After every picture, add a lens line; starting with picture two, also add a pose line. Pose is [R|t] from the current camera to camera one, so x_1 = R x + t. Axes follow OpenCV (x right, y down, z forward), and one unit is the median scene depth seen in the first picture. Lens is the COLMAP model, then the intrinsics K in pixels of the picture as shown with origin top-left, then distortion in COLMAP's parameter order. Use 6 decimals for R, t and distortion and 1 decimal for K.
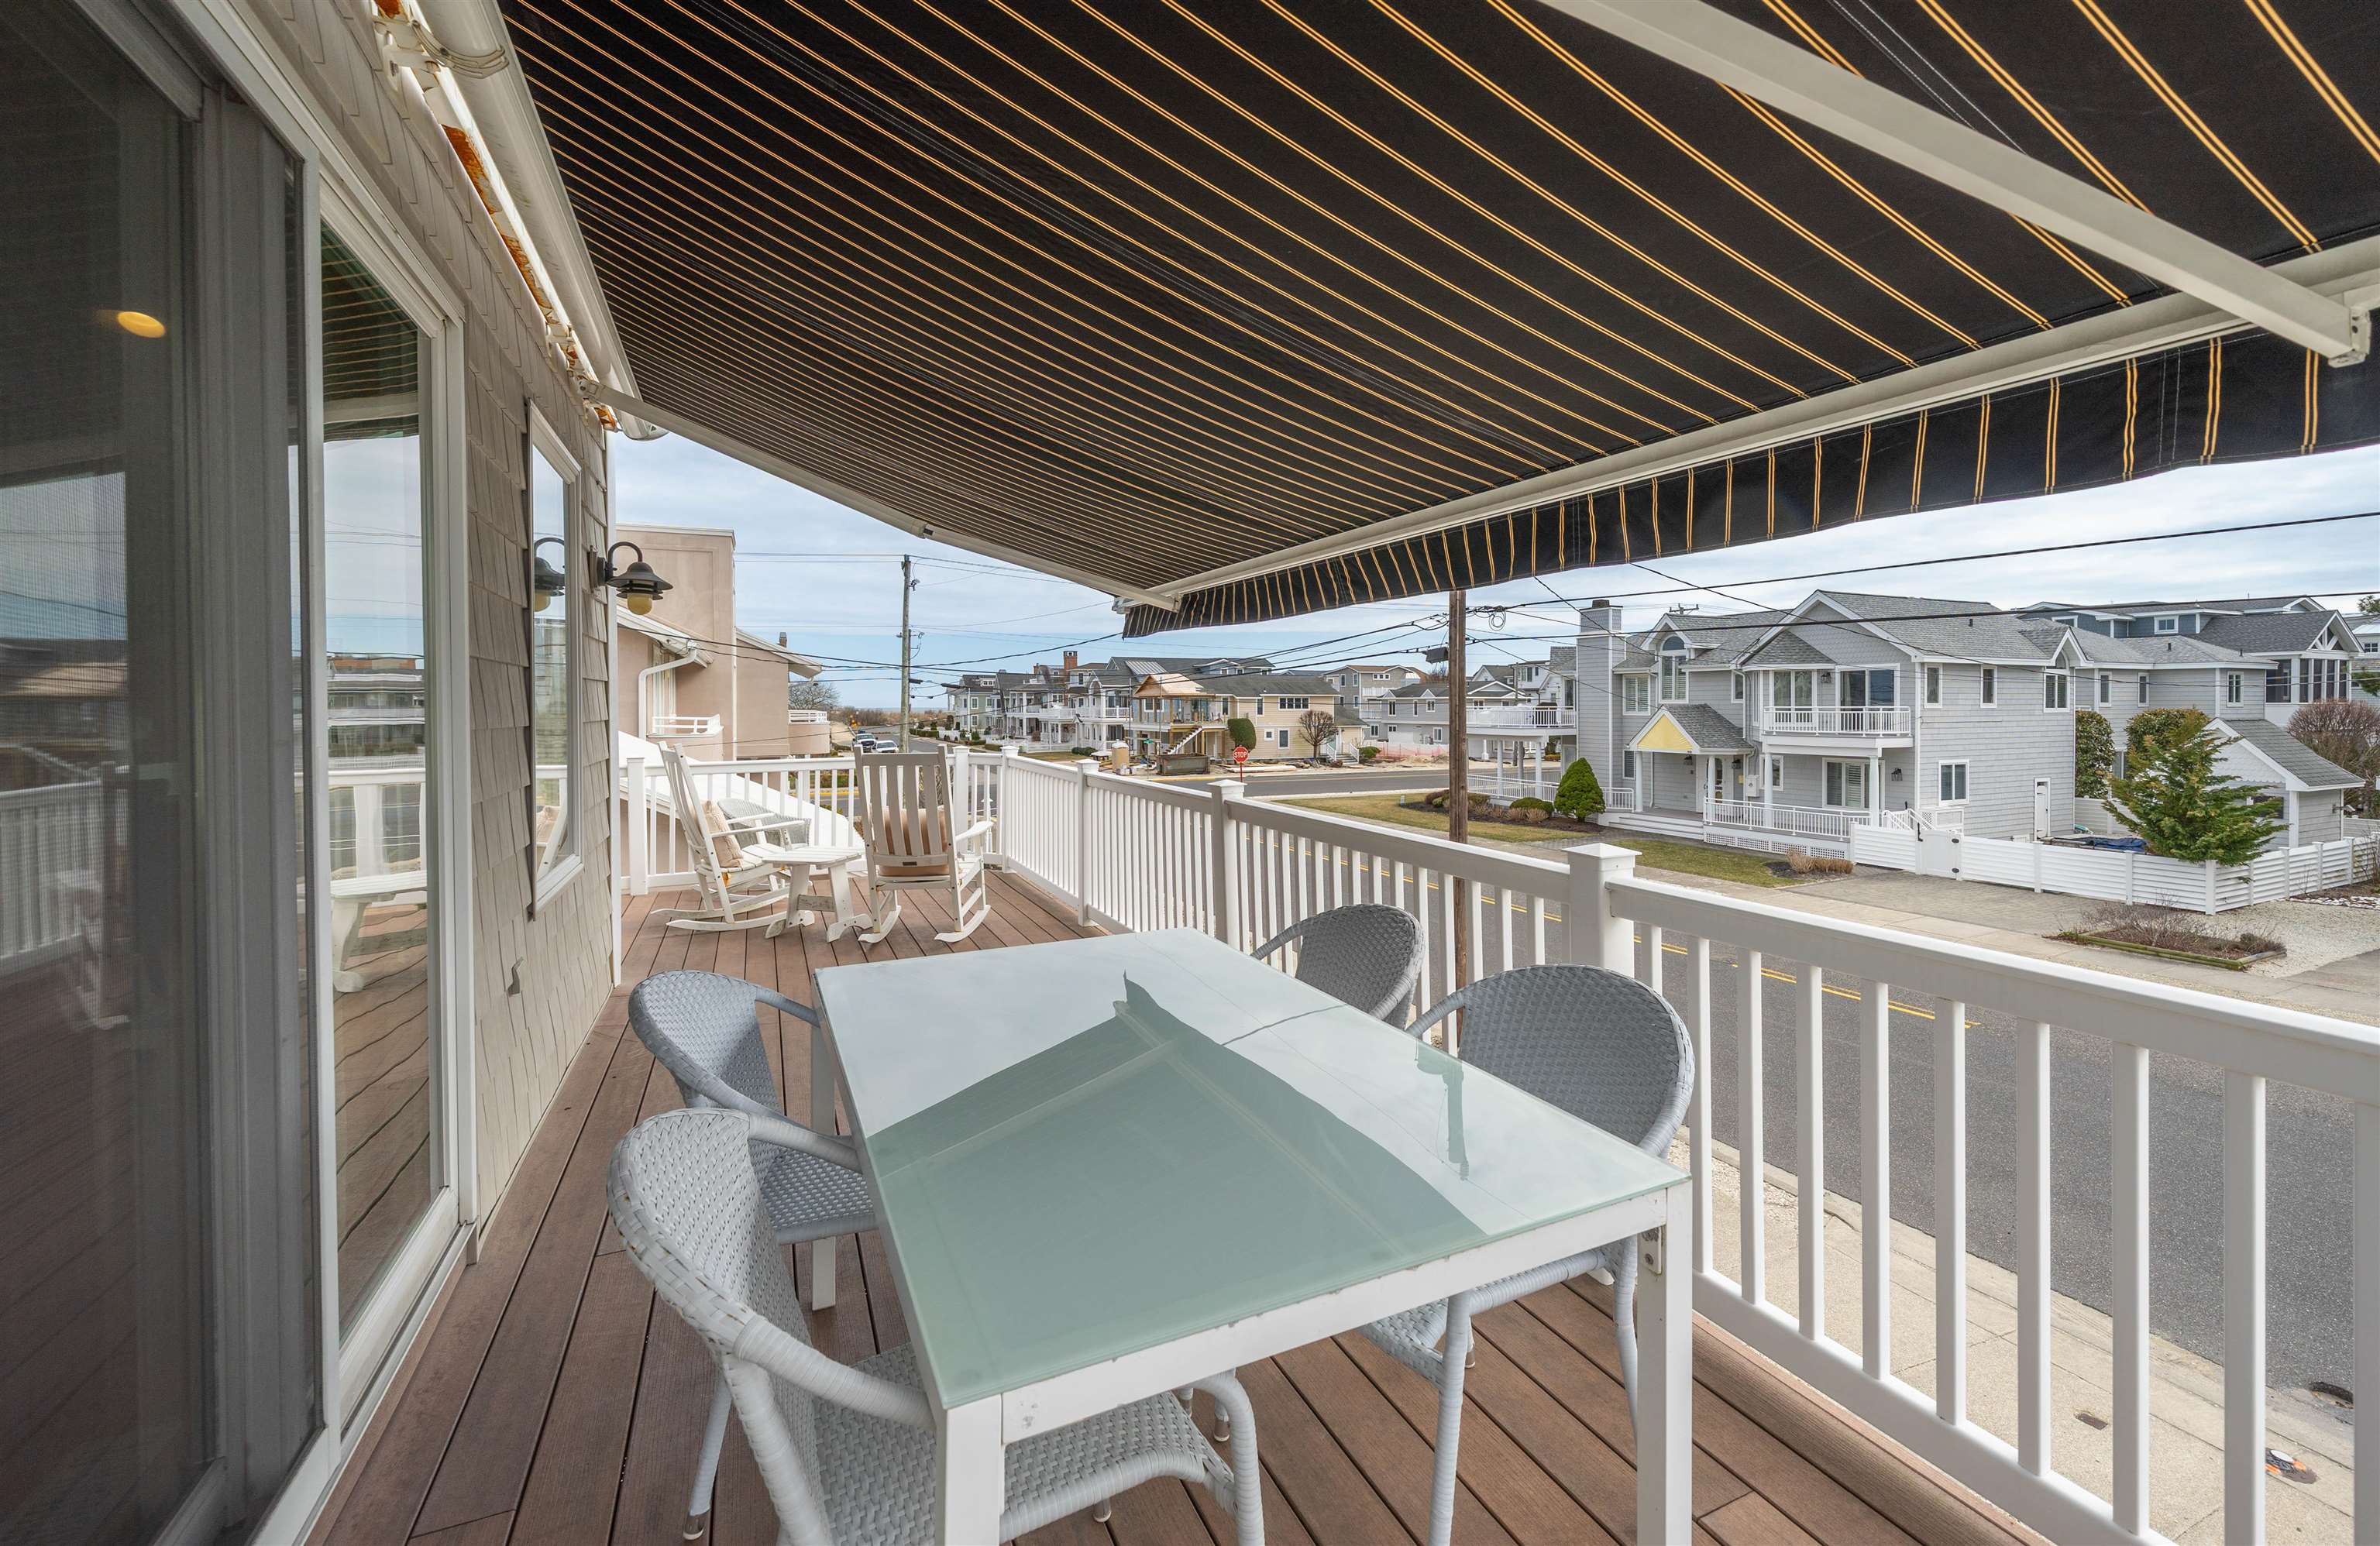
lens RADIAL K [[991.5, 0, 1228.4], [0, 991.5, 710.6], [0, 0, 1]] dist [-0.005343, 0.000185]
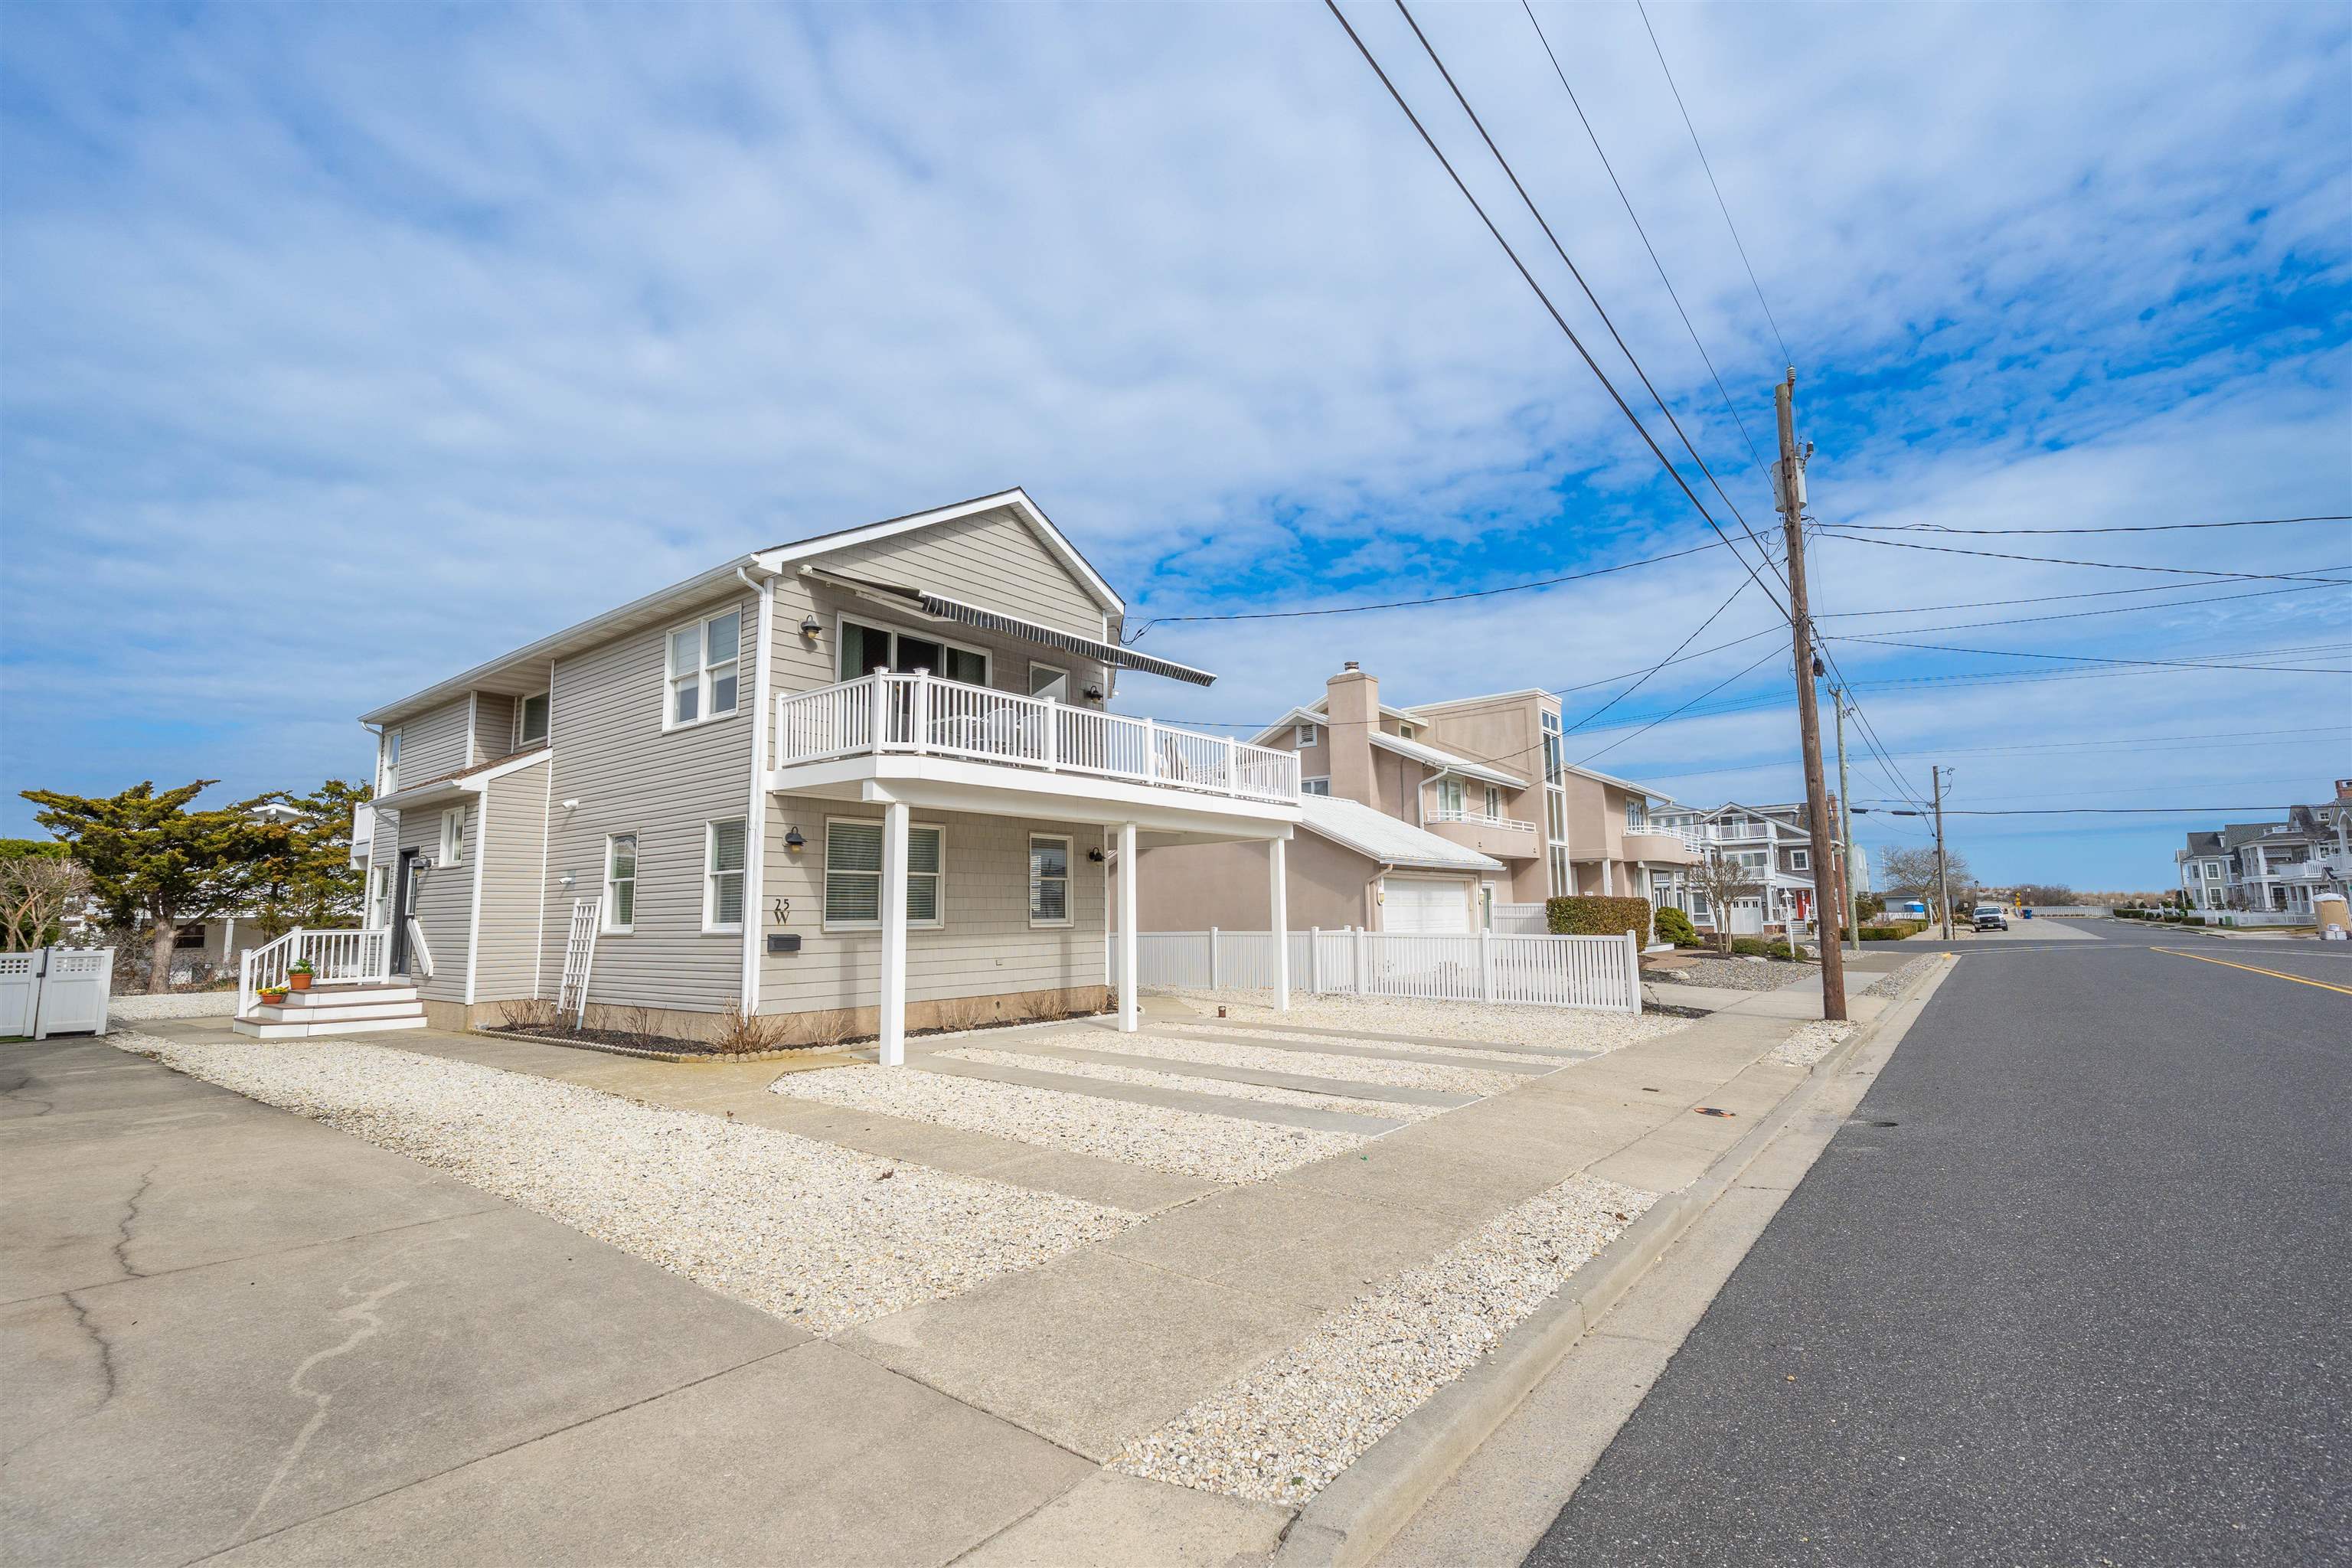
lens RADIAL K [[1046.1, 0, 1180.6], [0, 1046.1, 791.8], [0, 0, 1]] dist [-0.001878, -0.000505]
pose [[0.449492, -0.112928, -0.886118, 0.339454], [0.009393, 0.992520, -0.121723, 0.081364], [0.893235, 0.046390, 0.447190, -0.053959]]
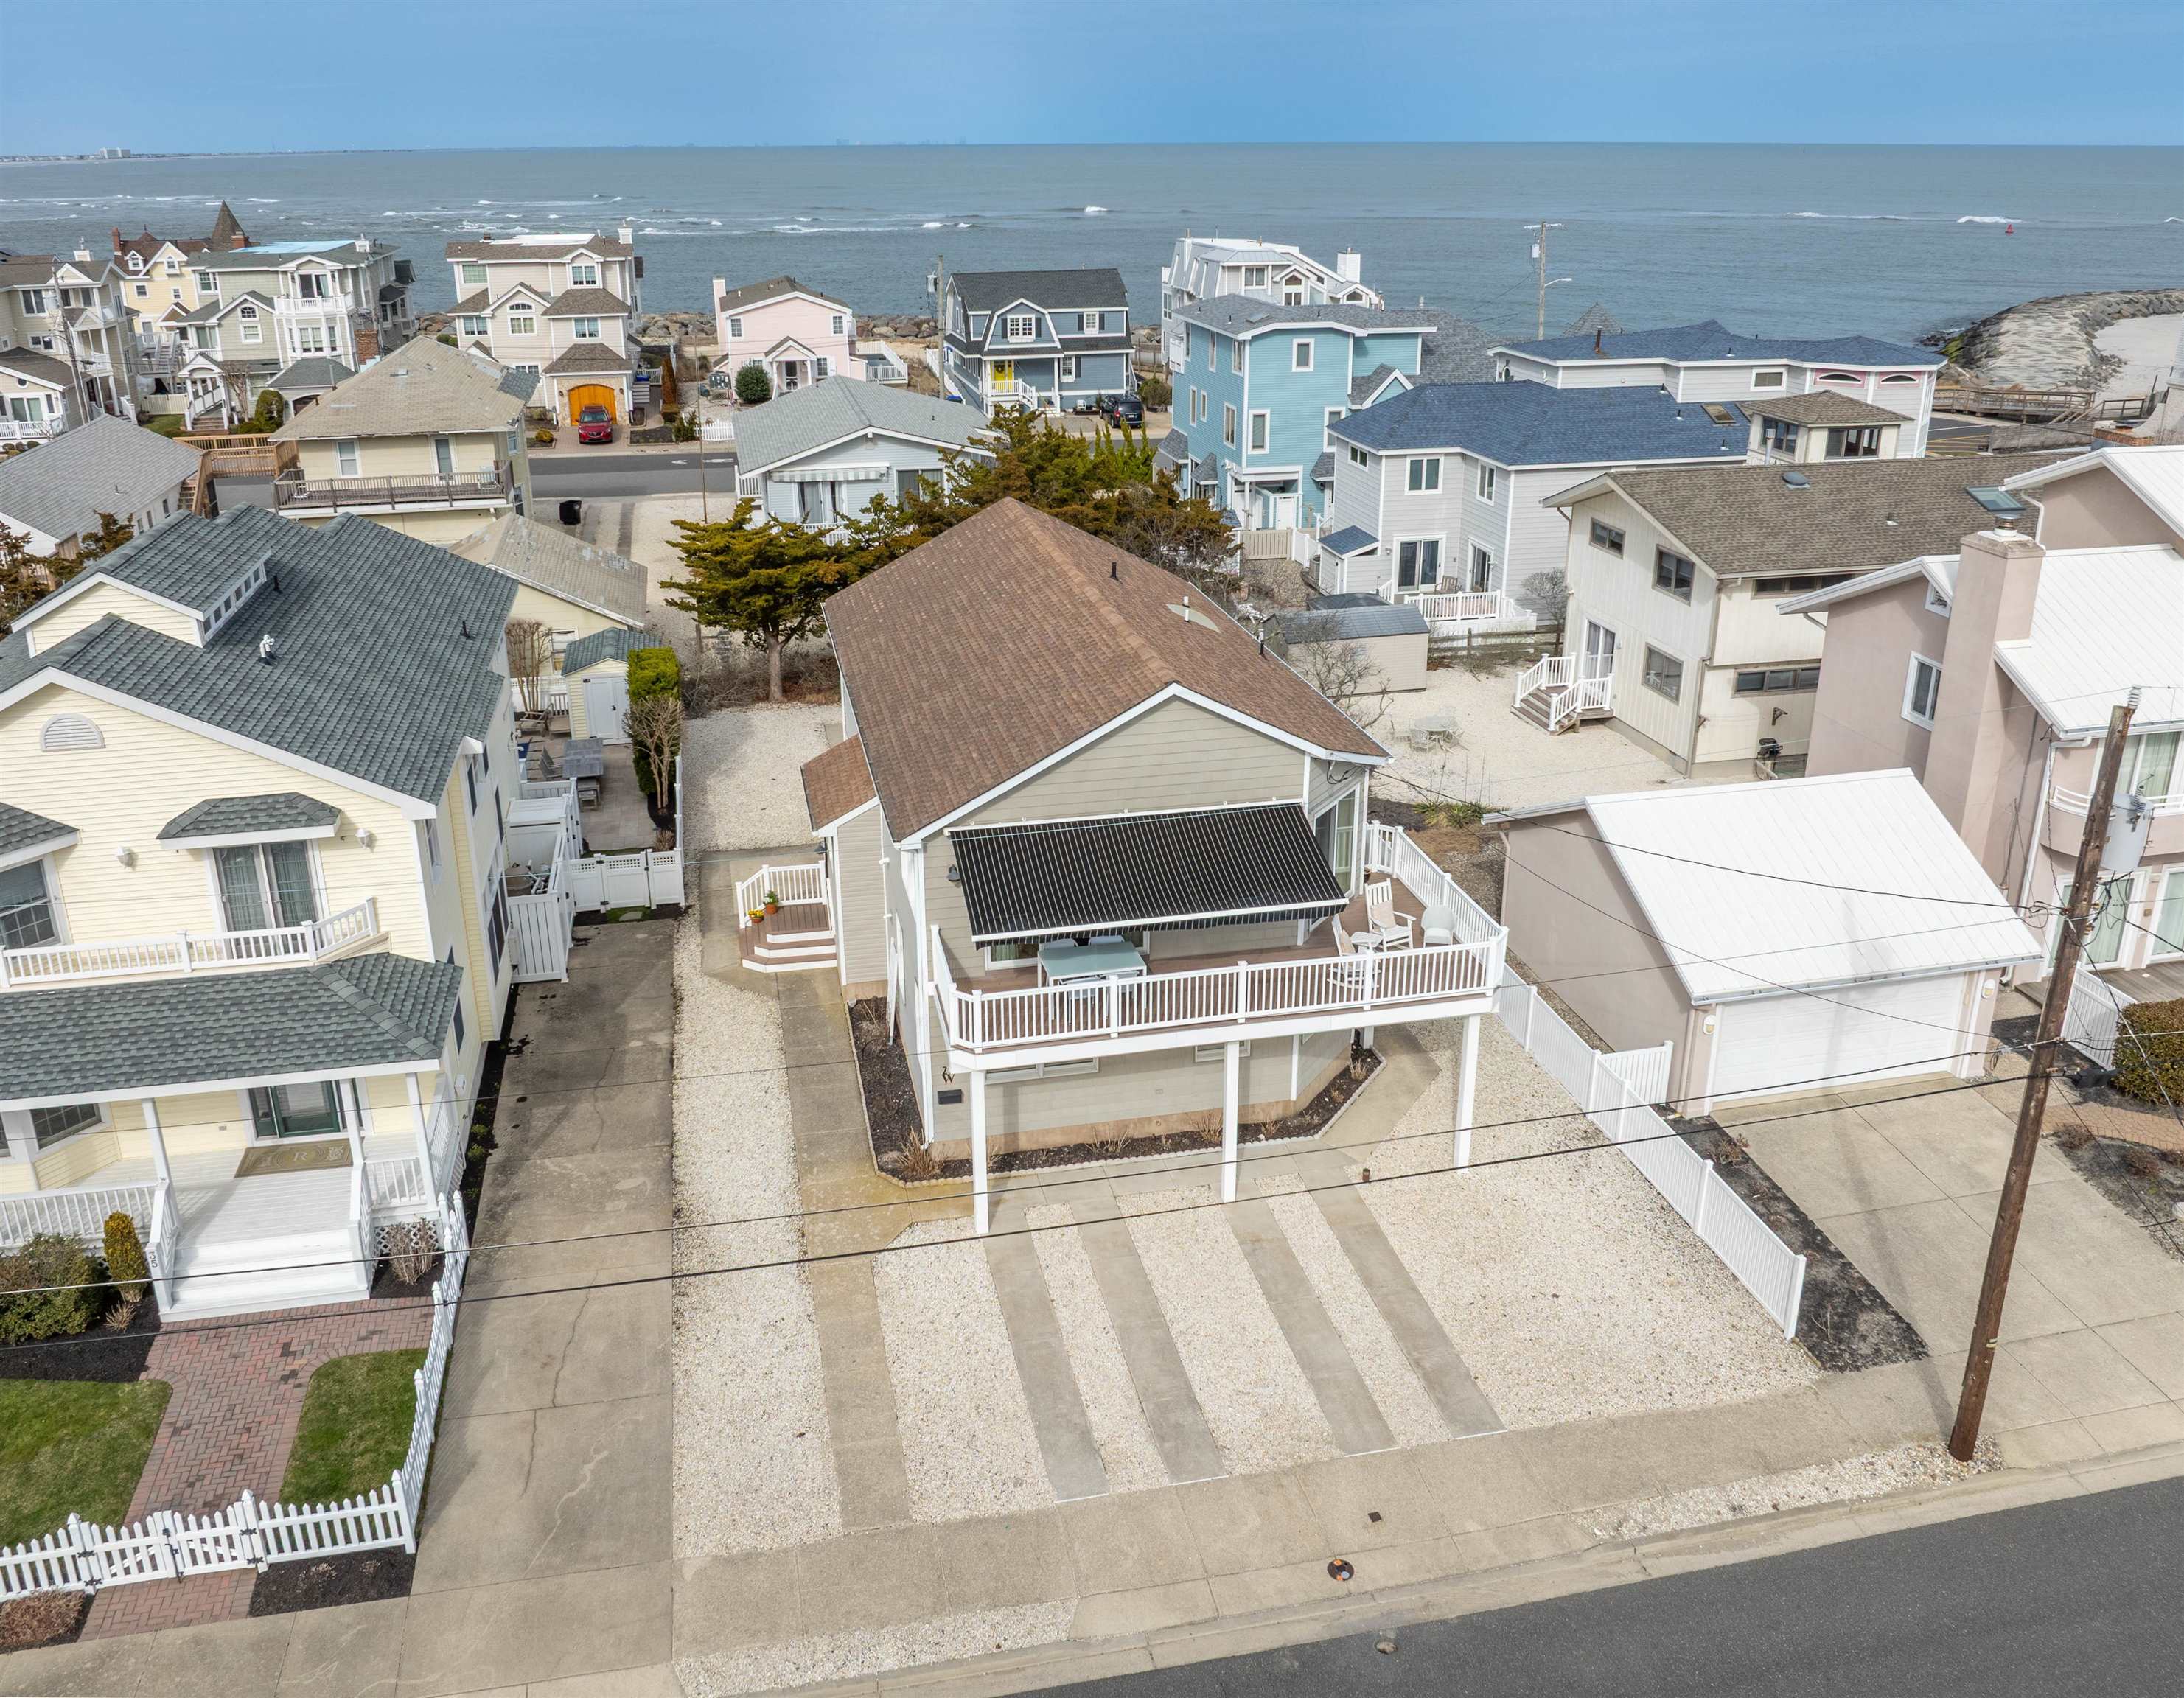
lens RADIAL K [[1769.8, 0, 1074.3], [0, 1769.8, 778.3], [0, 0, 1]] dist [-0.044332, 0.011866]
pose [[-0.235702, 0.335844, -0.911950, 0.604772], [0.003597, 0.938684, 0.344760, -0.289331], [0.971819, 0.077980, -0.222458, 0.186007]]
